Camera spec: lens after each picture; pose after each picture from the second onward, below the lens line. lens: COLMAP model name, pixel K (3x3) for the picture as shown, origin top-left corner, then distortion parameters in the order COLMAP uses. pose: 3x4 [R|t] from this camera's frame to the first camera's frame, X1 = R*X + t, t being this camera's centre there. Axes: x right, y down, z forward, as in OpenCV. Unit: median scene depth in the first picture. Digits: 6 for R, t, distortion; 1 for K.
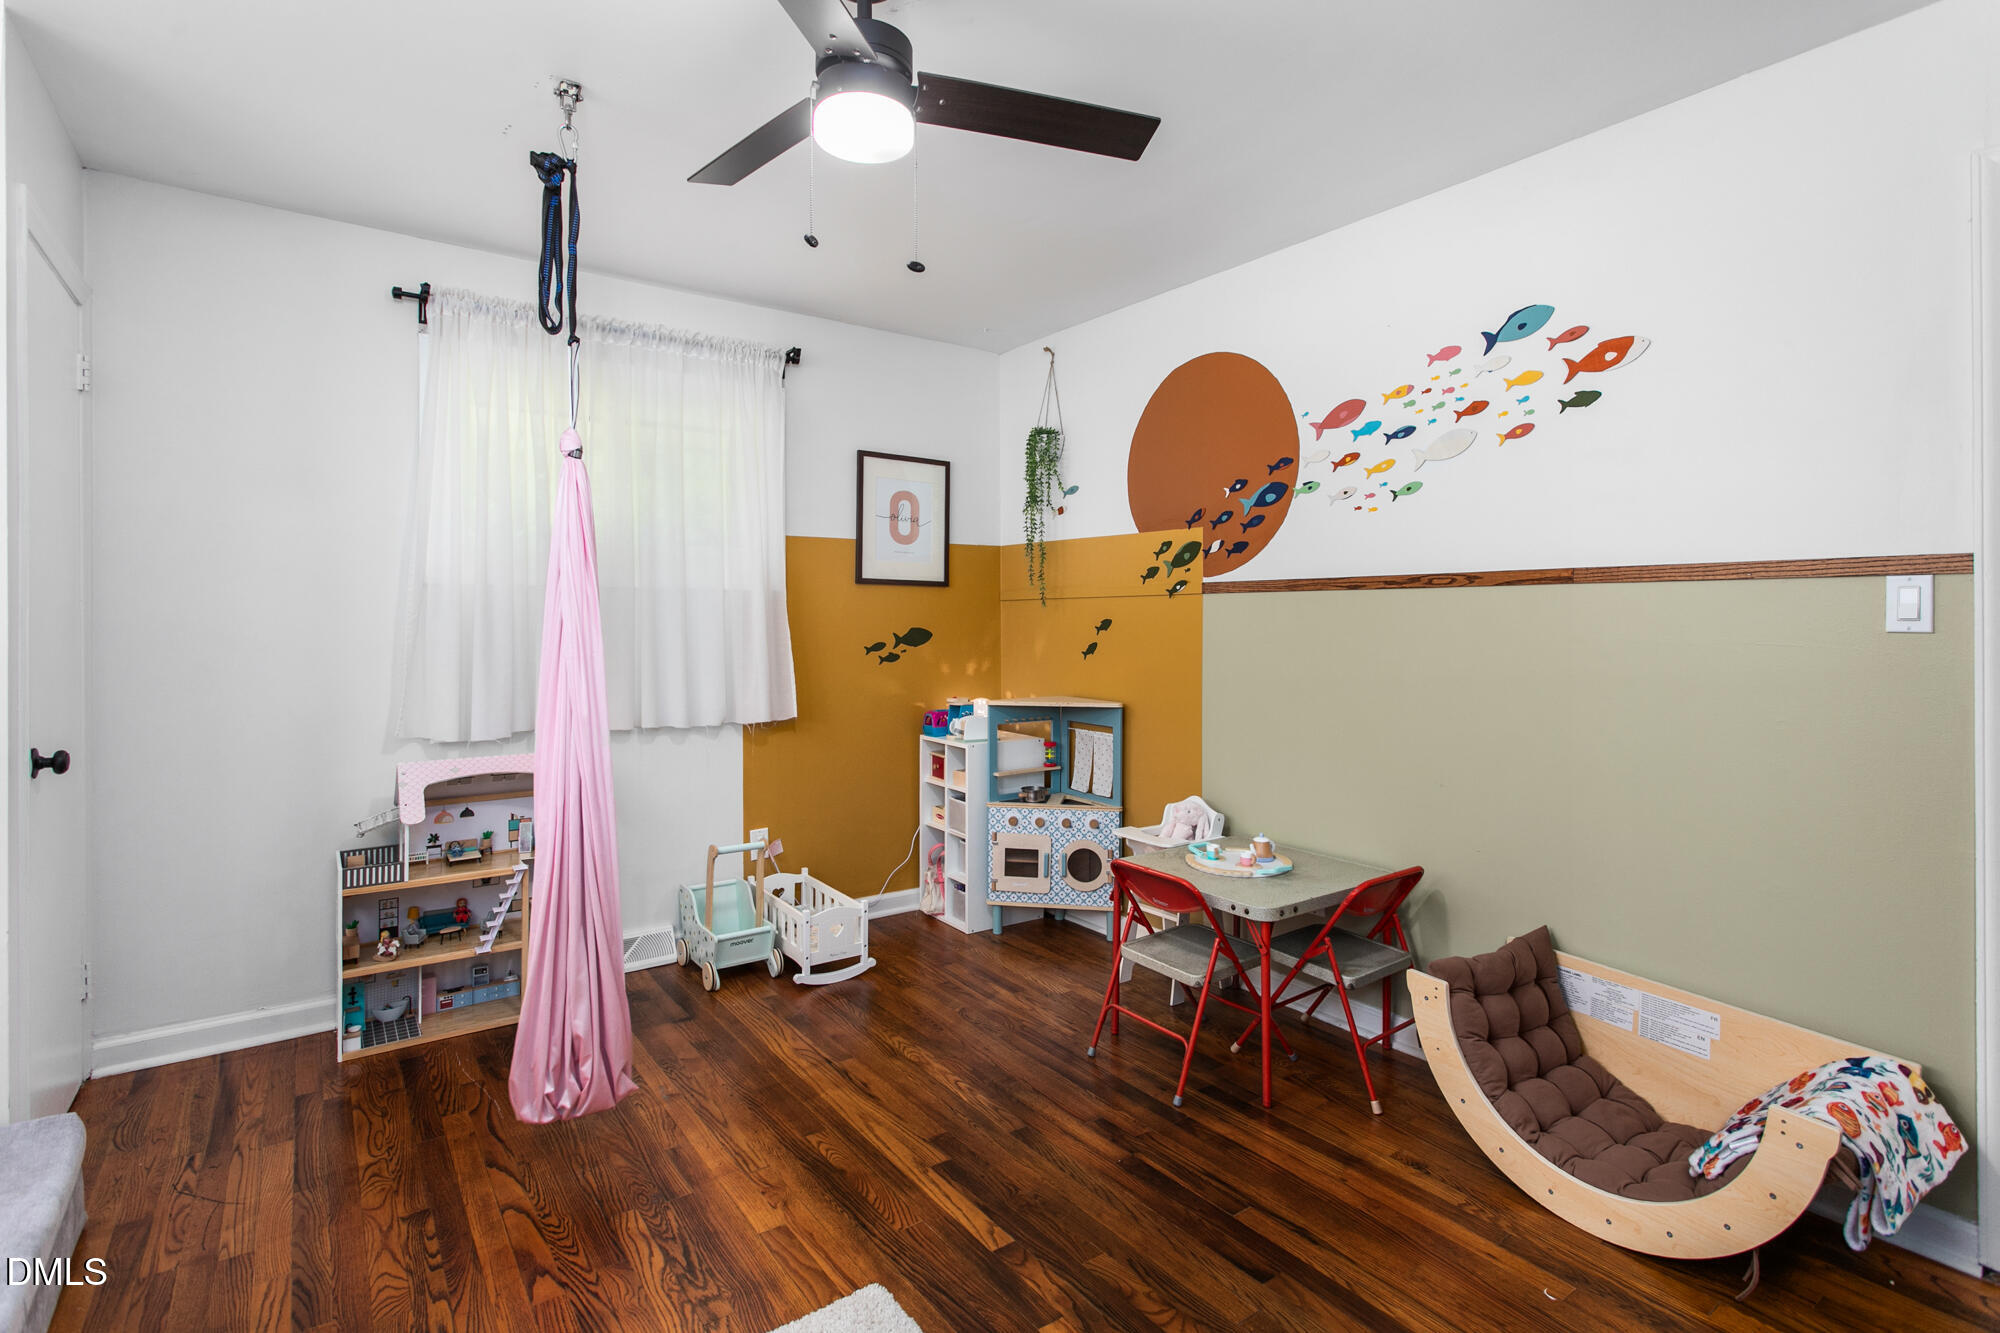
lens RADIAL K [[963.6, 0, 1037.2], [0, 963.6, 622.9], [0, 0, 1]] dist [0.010633, 0.001318]
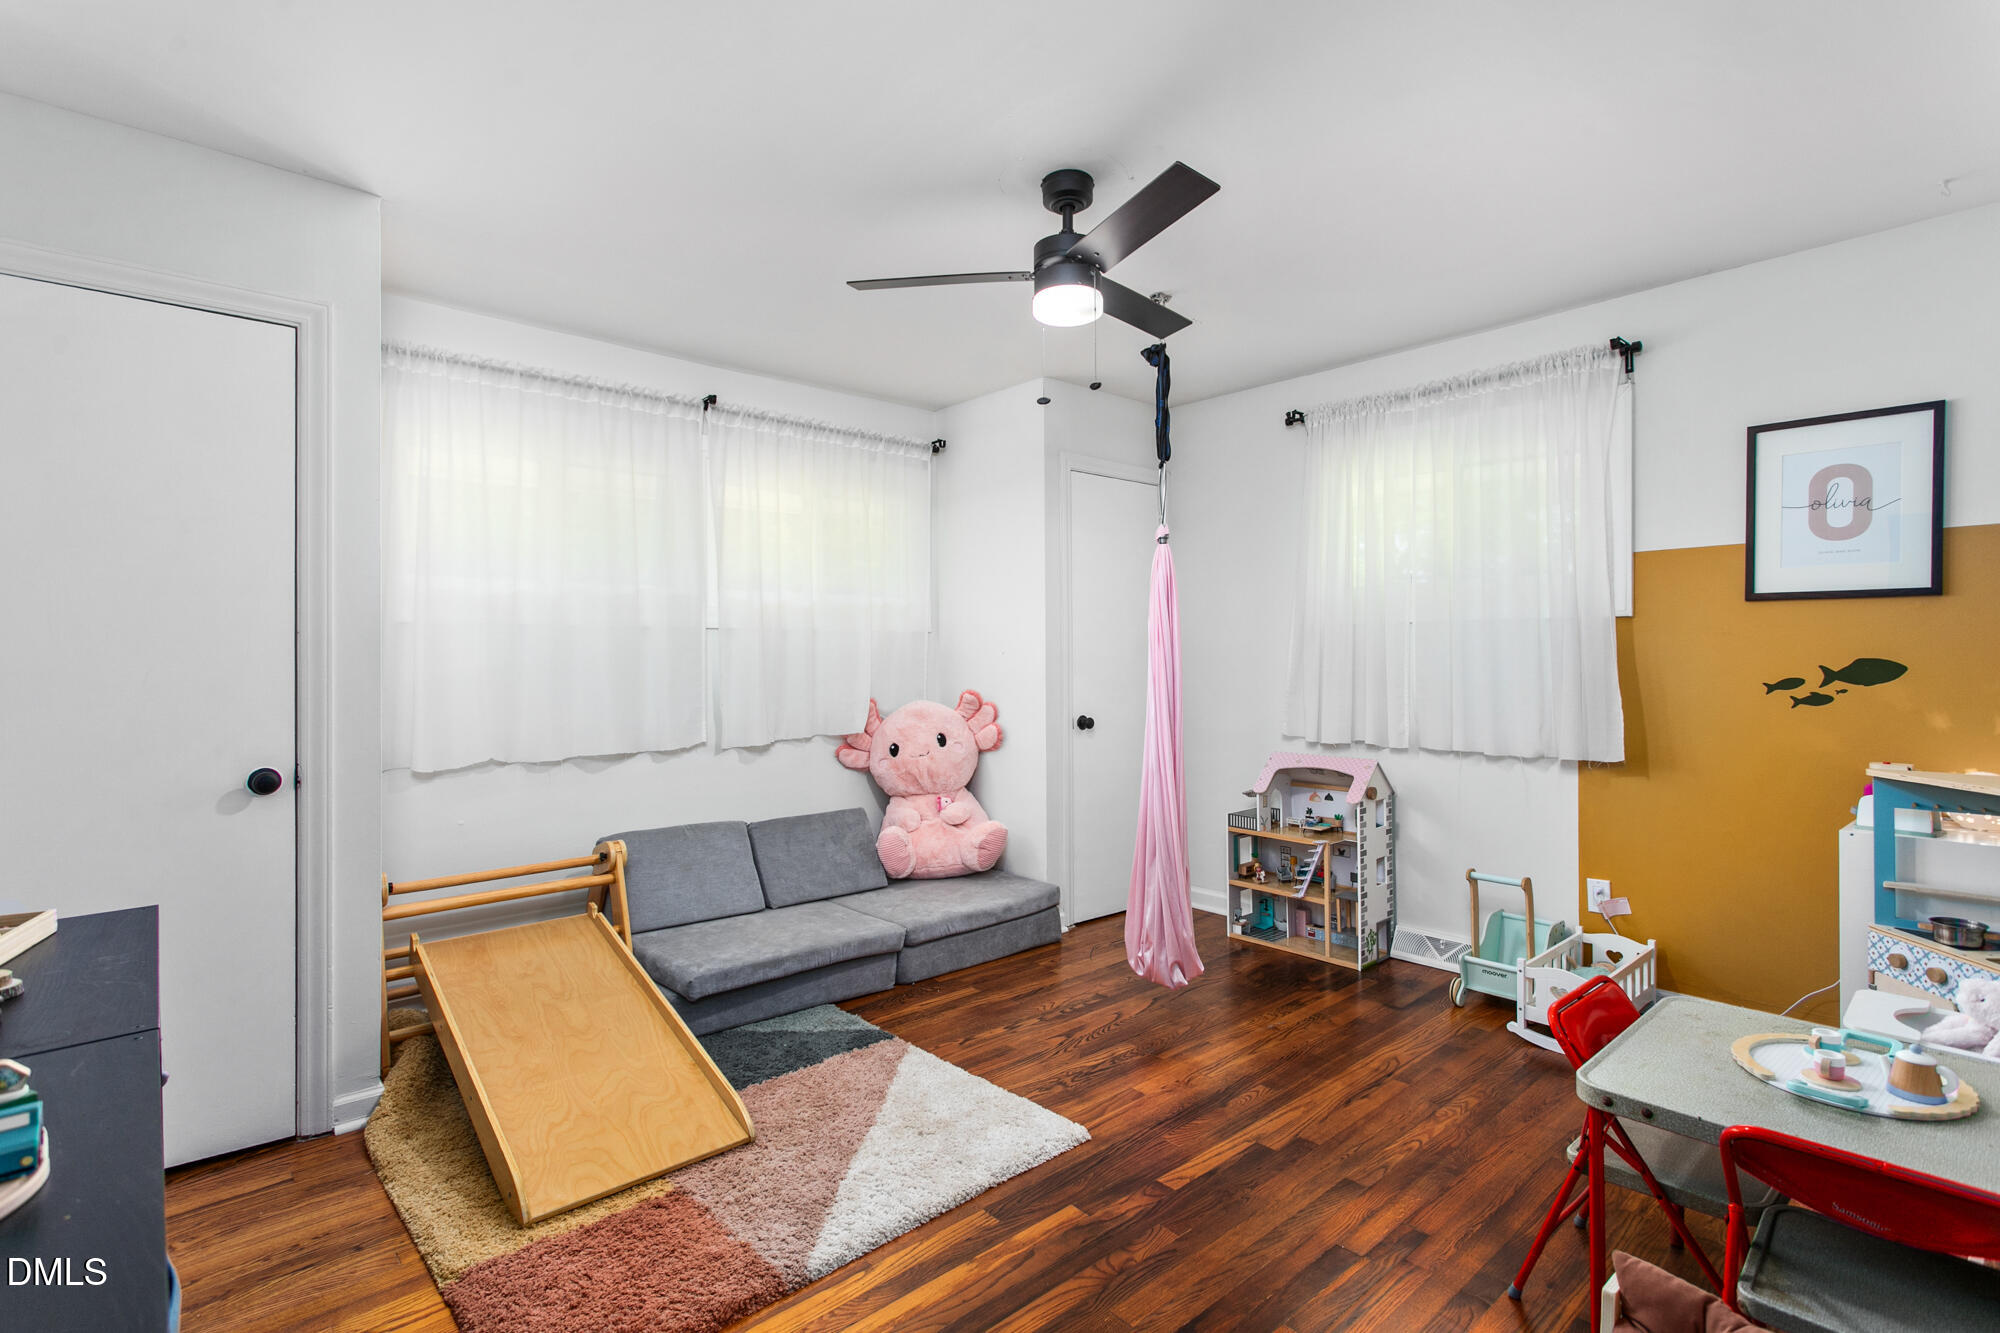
lens RADIAL K [[963.6, 0, 1003.9], [0, 963.6, 662.3], [0, 0, 1]] dist [0.010633, 0.001318]
pose [[0.099139, 0.002418, -0.995071, 0.581927], [-0.000347, 0.999997, 0.002395, 0.007557], [0.995074, 0.000108, 0.099140, 0.366432]]
